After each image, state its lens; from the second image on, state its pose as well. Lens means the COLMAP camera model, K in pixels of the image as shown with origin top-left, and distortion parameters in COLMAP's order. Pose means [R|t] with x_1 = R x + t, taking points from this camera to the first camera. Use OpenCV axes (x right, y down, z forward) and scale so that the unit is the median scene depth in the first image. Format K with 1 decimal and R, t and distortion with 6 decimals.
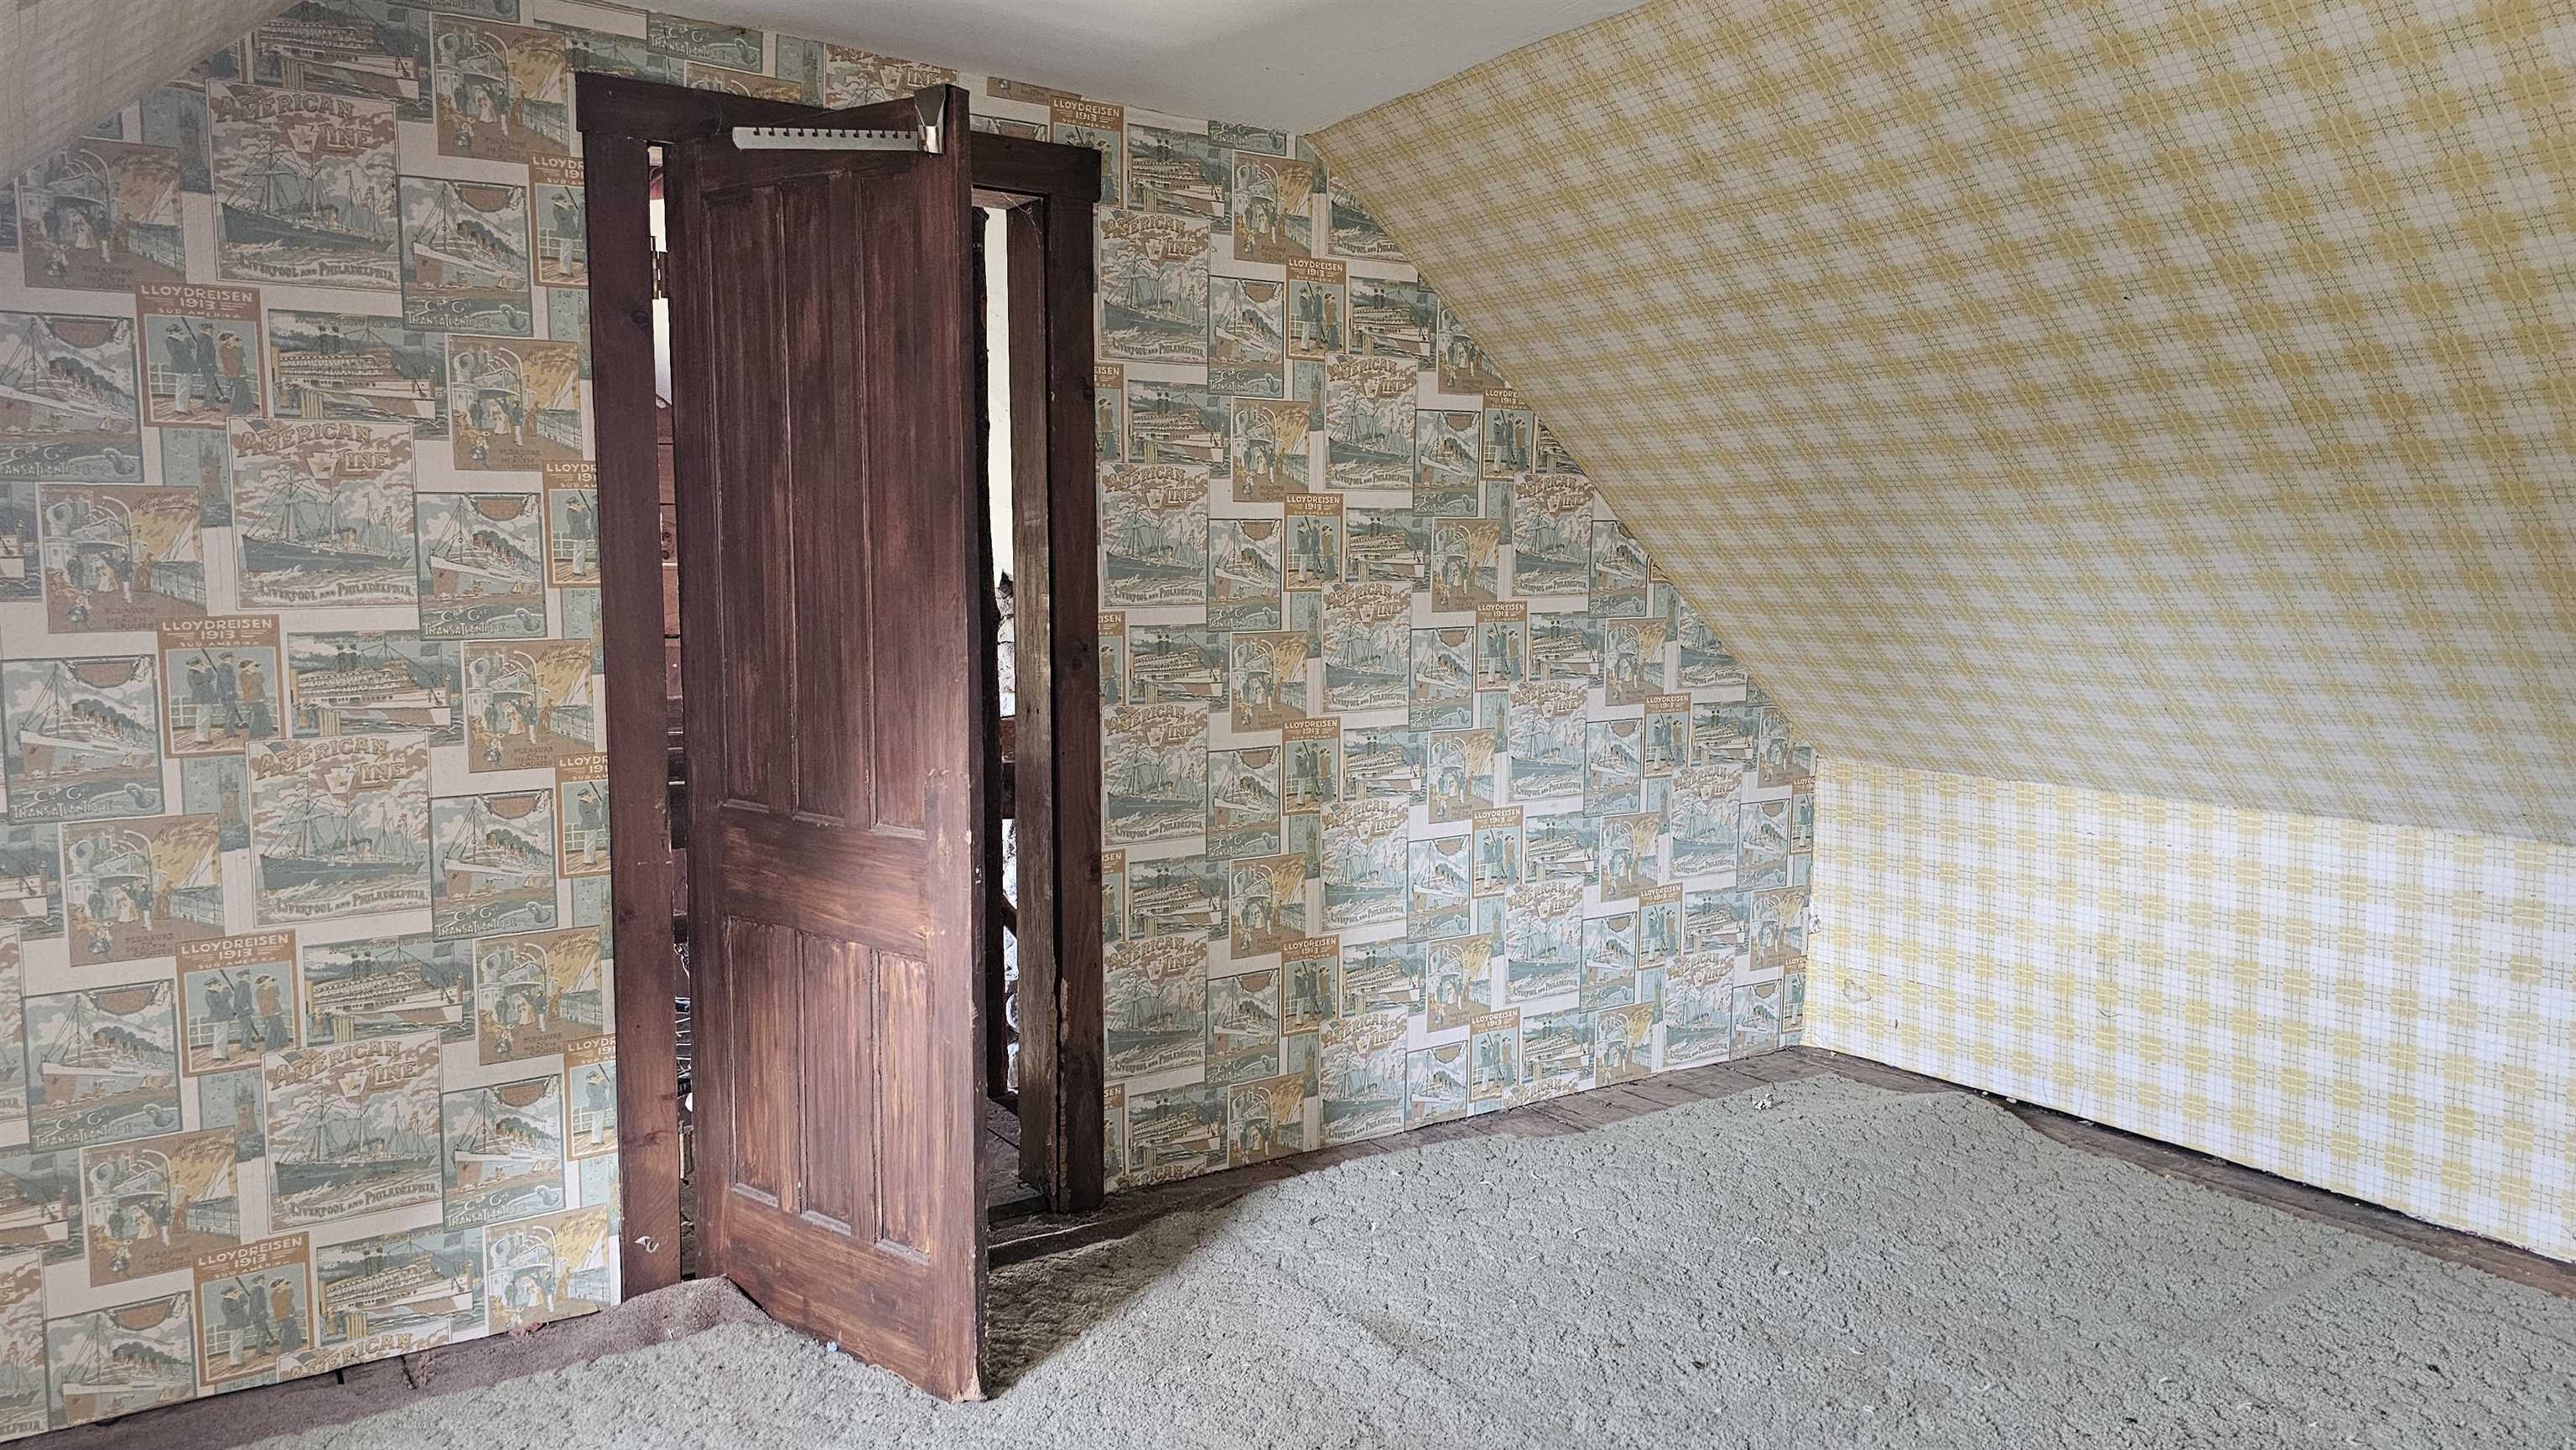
lens RADIAL K [[1716.8, 0, 1288.0], [0, 1716.8, 725.0], [0, 0, 1]] dist [0.082809, -0.093348]
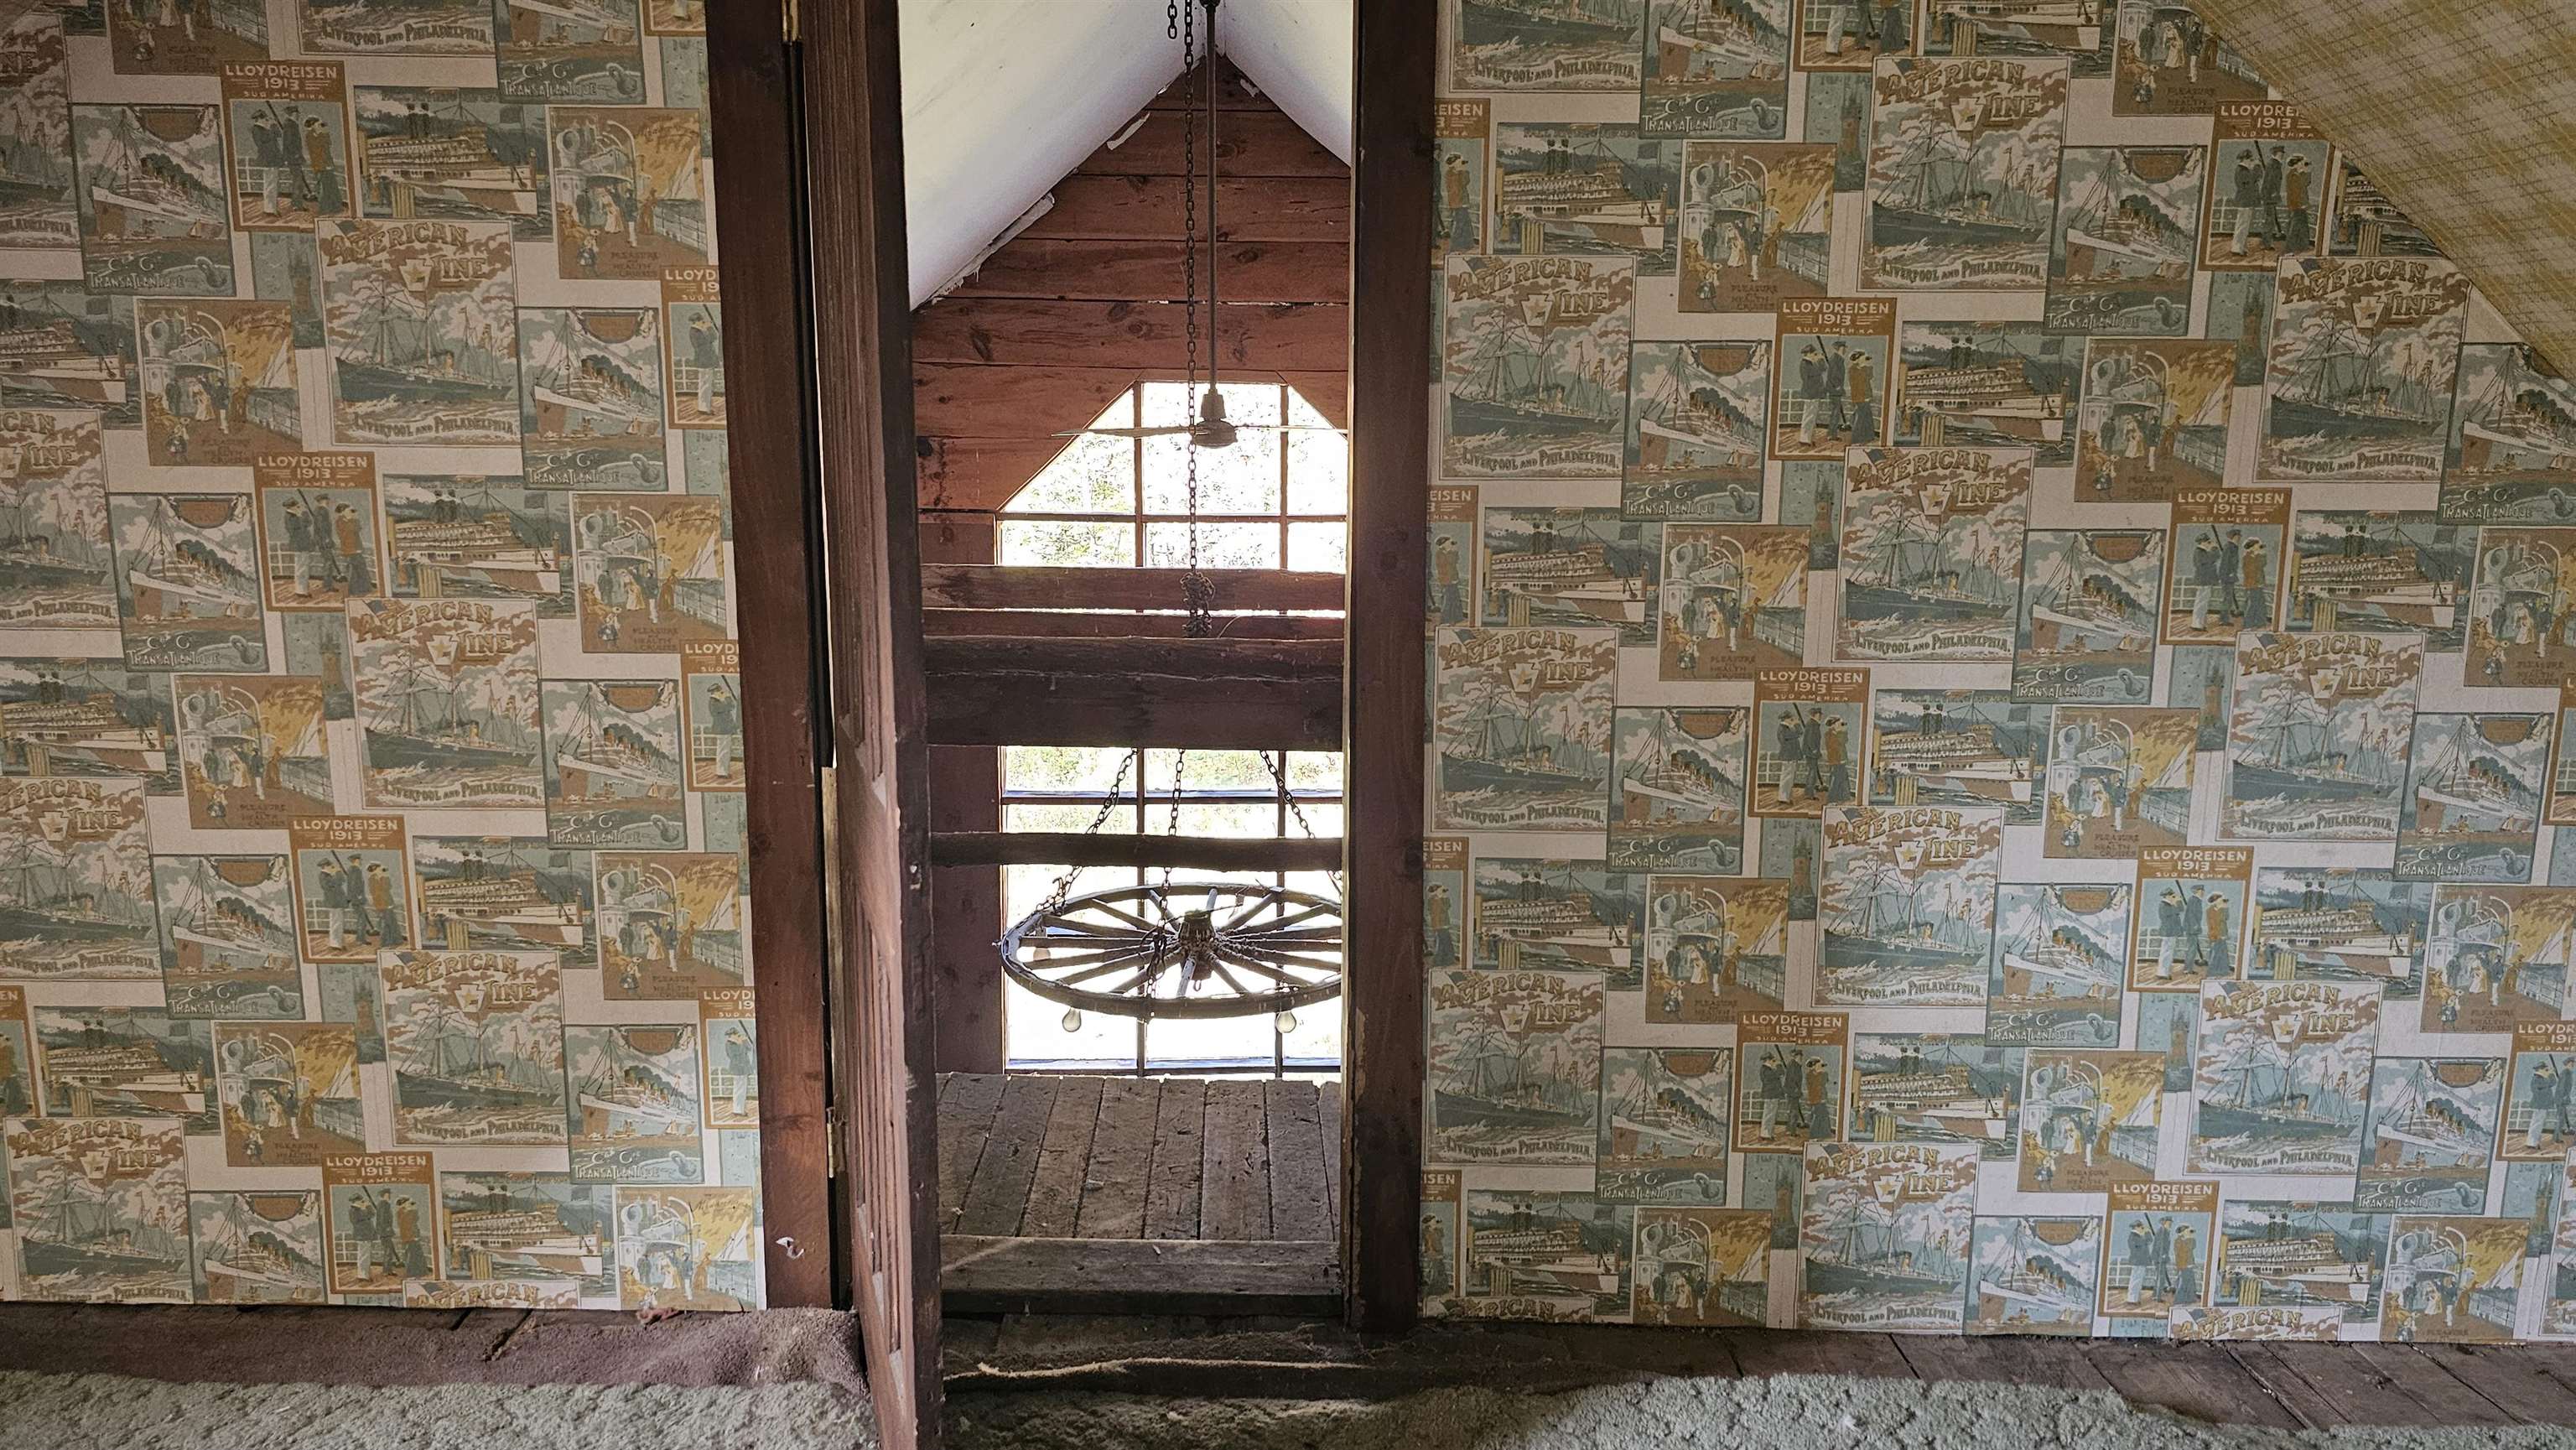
lens RADIAL K [[1716.8, 0, 1288.0], [0, 1716.8, 725.0], [0, 0, 1]] dist [0.082809, -0.093348]
pose [[0.836769, 0.100069, -0.538334, 0.246350], [-0.067227, 0.994496, 0.080368, -0.026043], [0.543413, -0.031059, 0.838891, 0.467315]]
